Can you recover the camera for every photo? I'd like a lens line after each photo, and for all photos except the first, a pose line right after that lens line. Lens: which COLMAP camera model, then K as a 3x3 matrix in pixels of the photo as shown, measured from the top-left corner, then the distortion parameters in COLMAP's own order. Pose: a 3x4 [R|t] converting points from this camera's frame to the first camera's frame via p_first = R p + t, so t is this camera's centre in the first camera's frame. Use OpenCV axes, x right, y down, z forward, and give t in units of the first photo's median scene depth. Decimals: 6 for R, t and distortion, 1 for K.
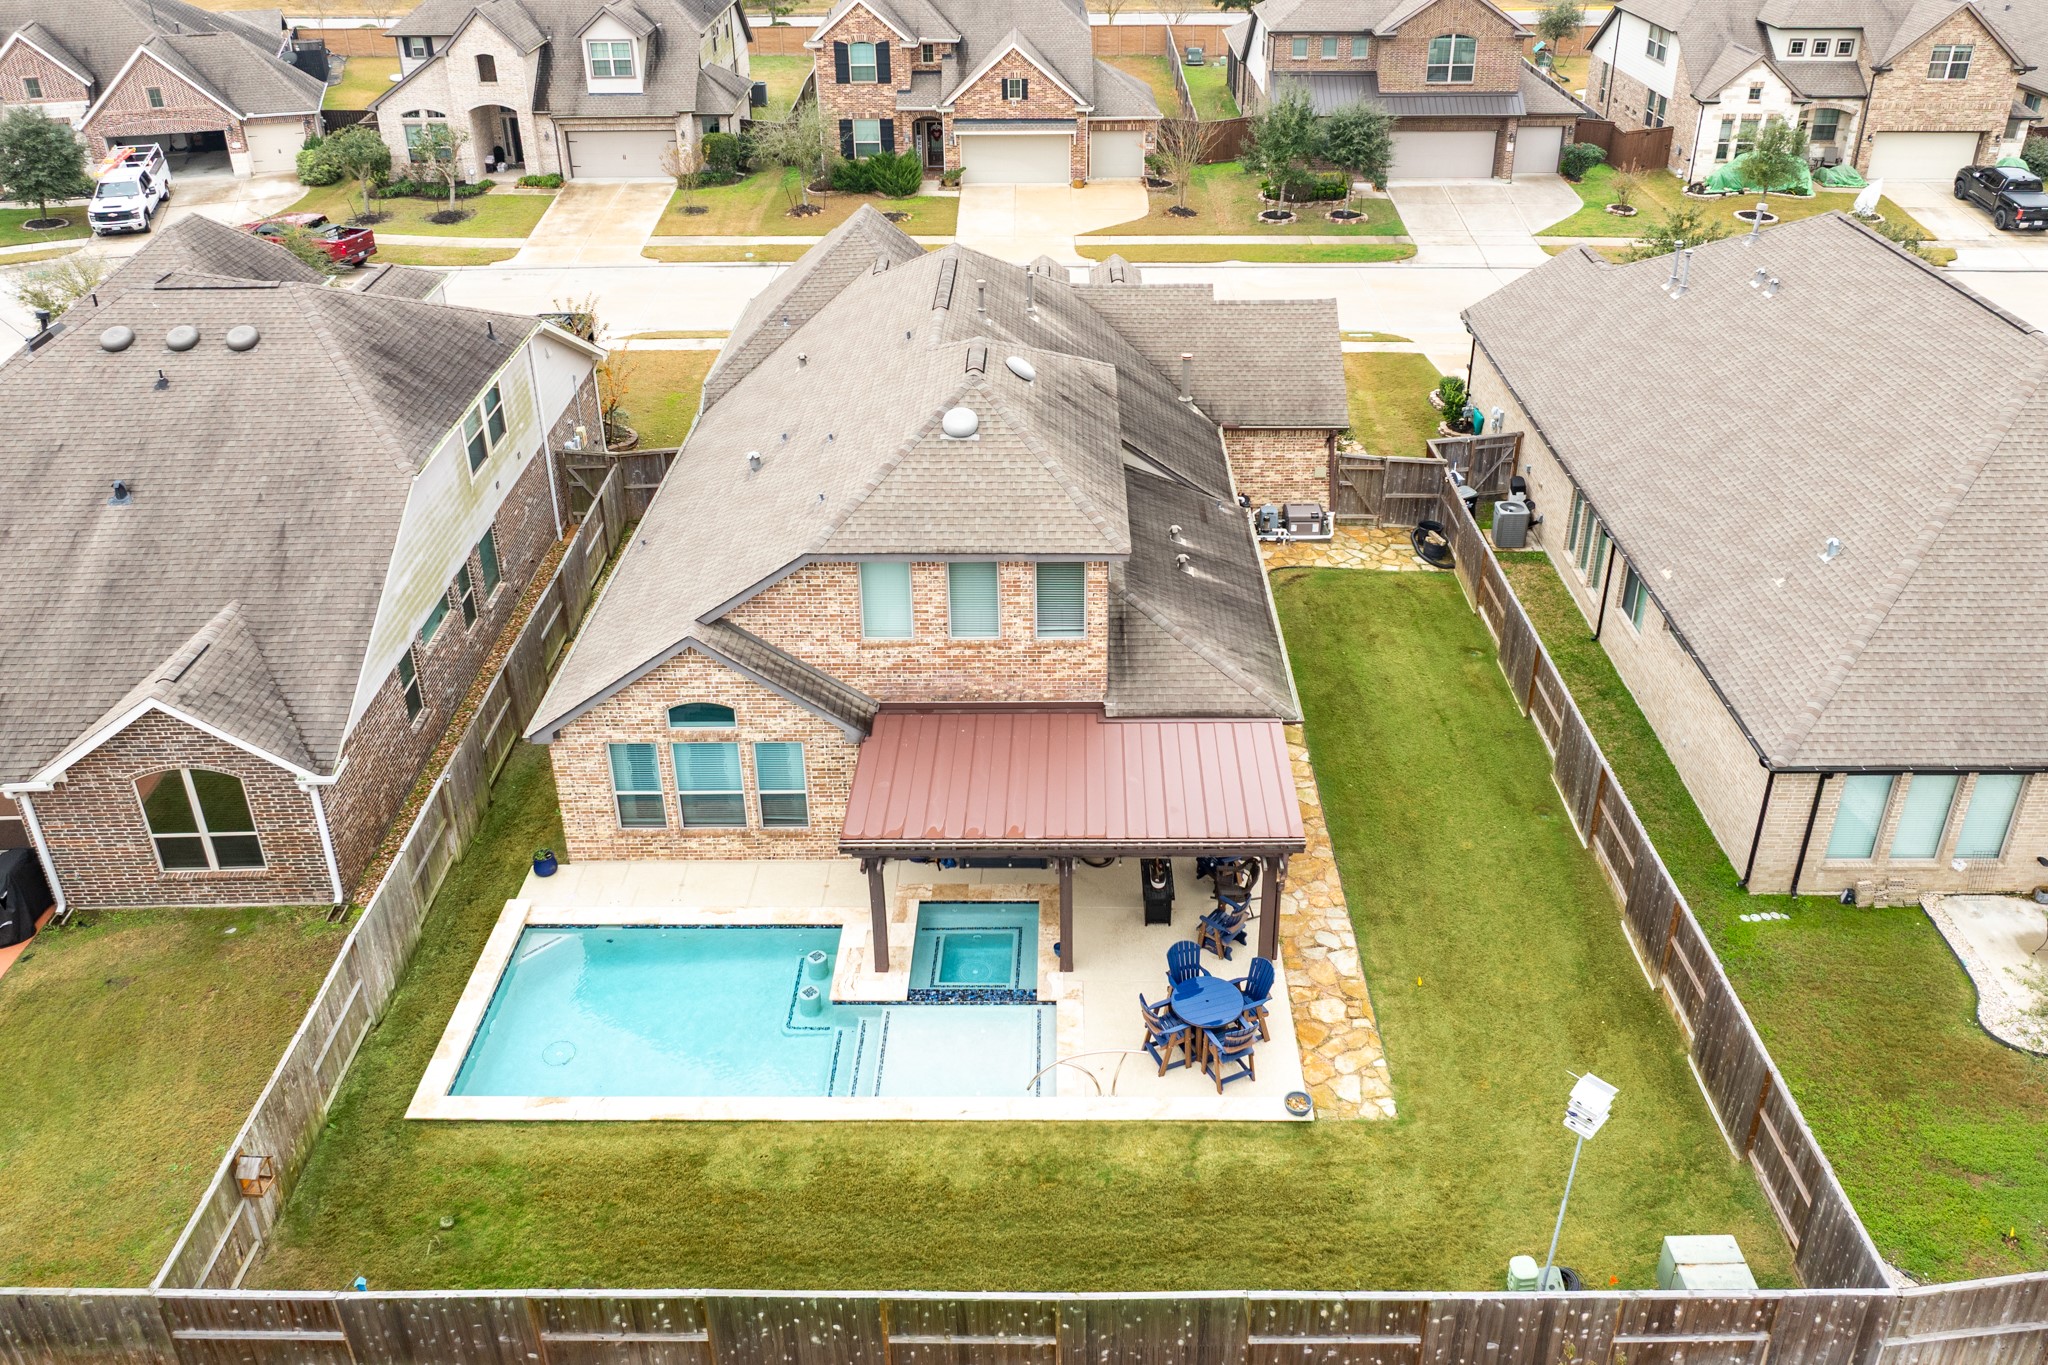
lens RADIAL K [[1480.3, 0, 1024.0], [0, 1480.3, 682.5], [0, 0, 1]] dist [0.003844, -0.004446]
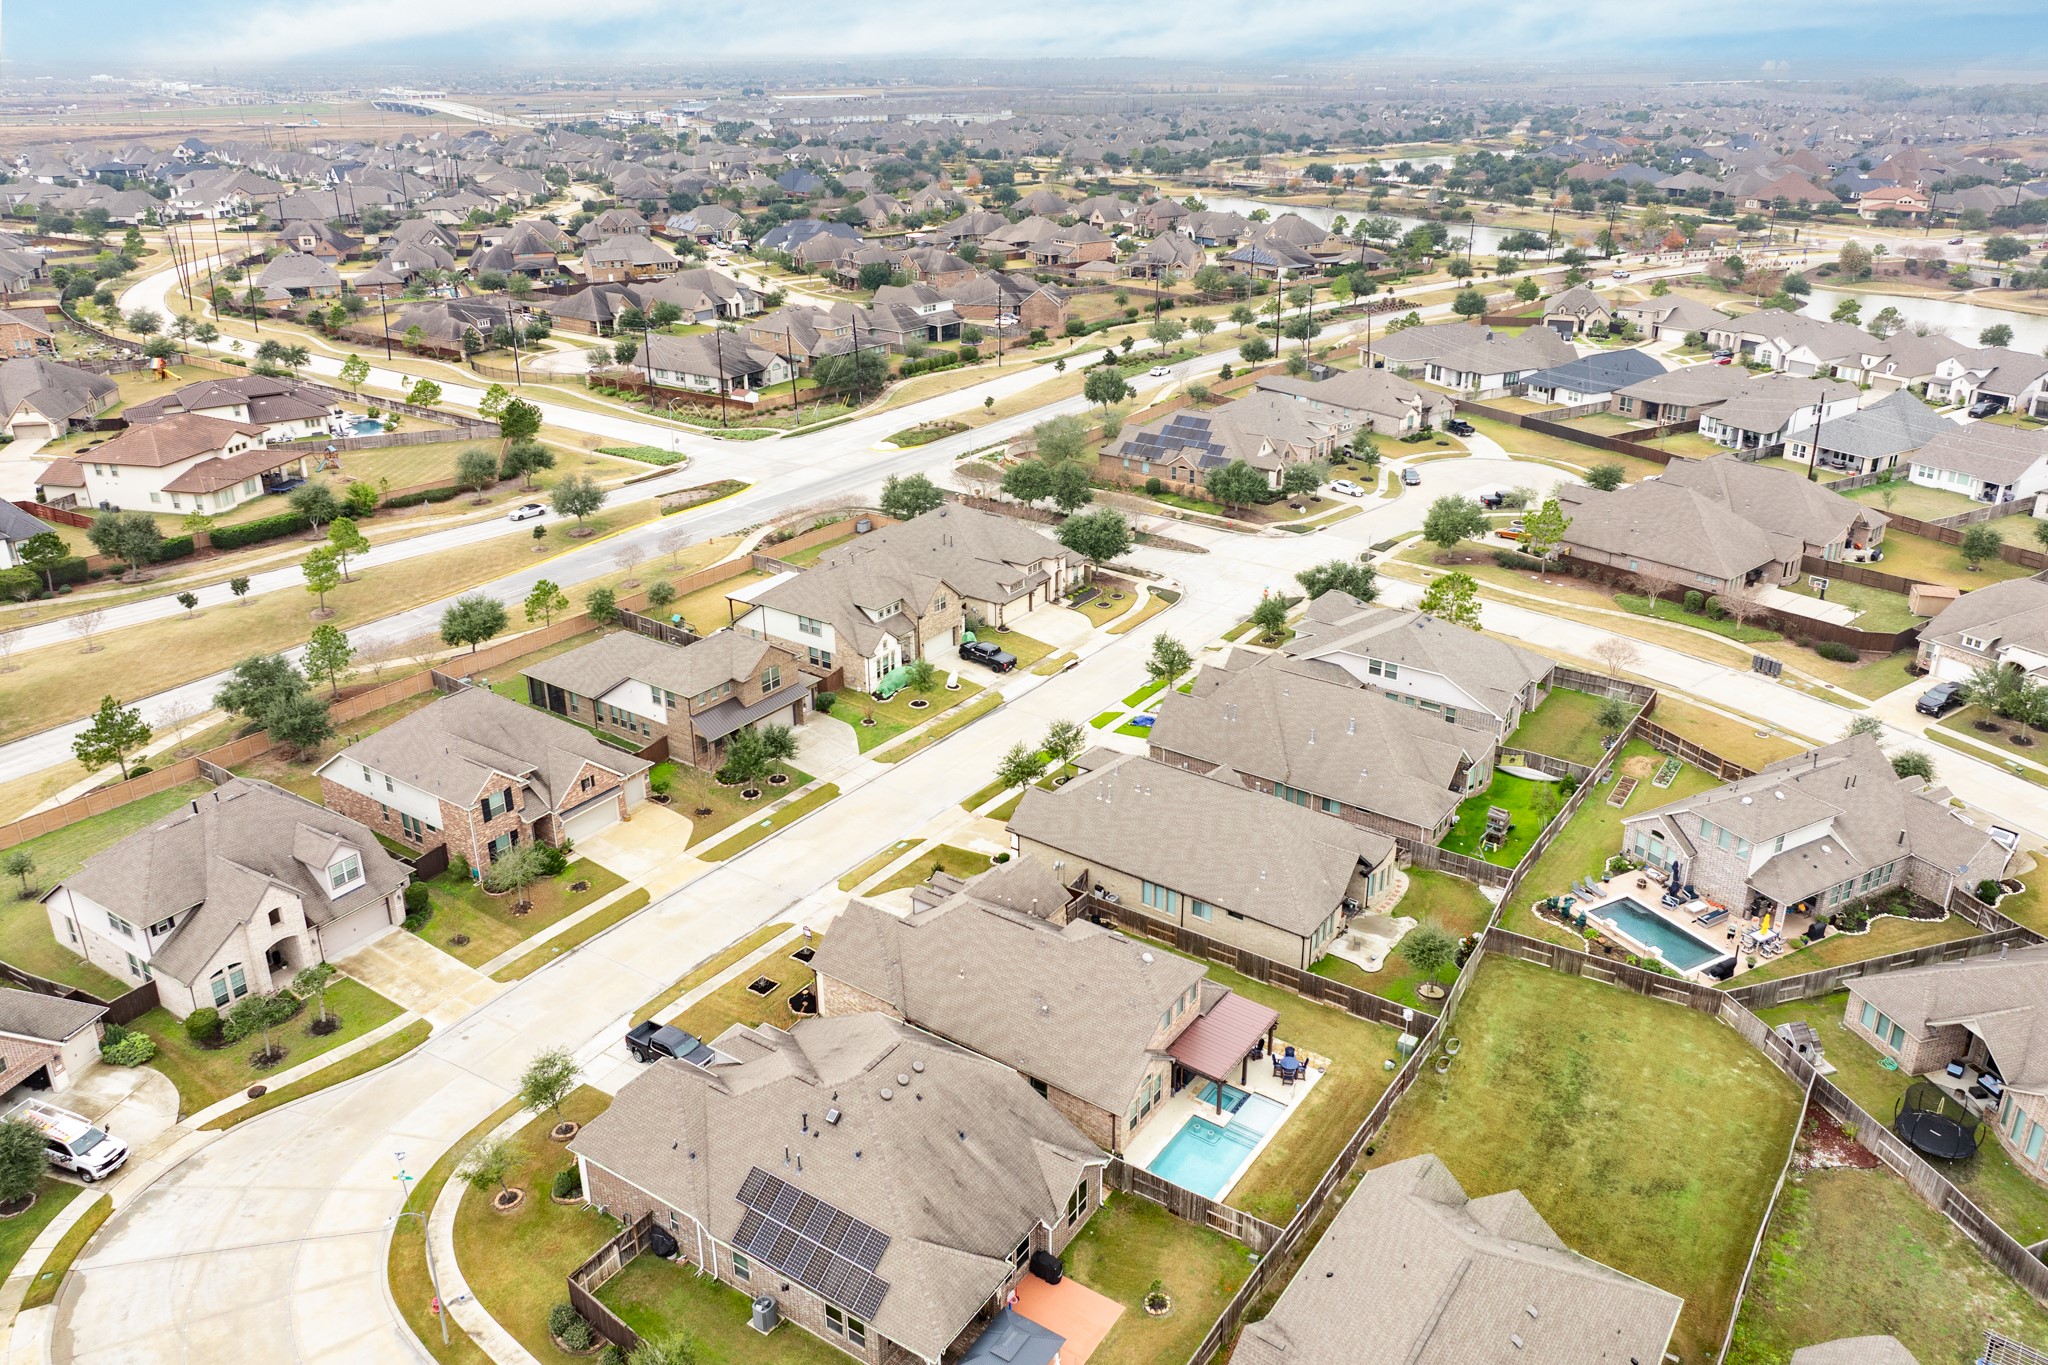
lens RADIAL K [[1480.3, 0, 1024.0], [0, 1480.3, 682.5], [0, 0, 1]] dist [0.003844, -0.004446]
pose [[0.572906, -0.321902, 0.753763, -1.615604], [0.442516, 0.895574, 0.046125, -0.645666], [-0.689898, 0.307127, 0.655526, -0.728057]]
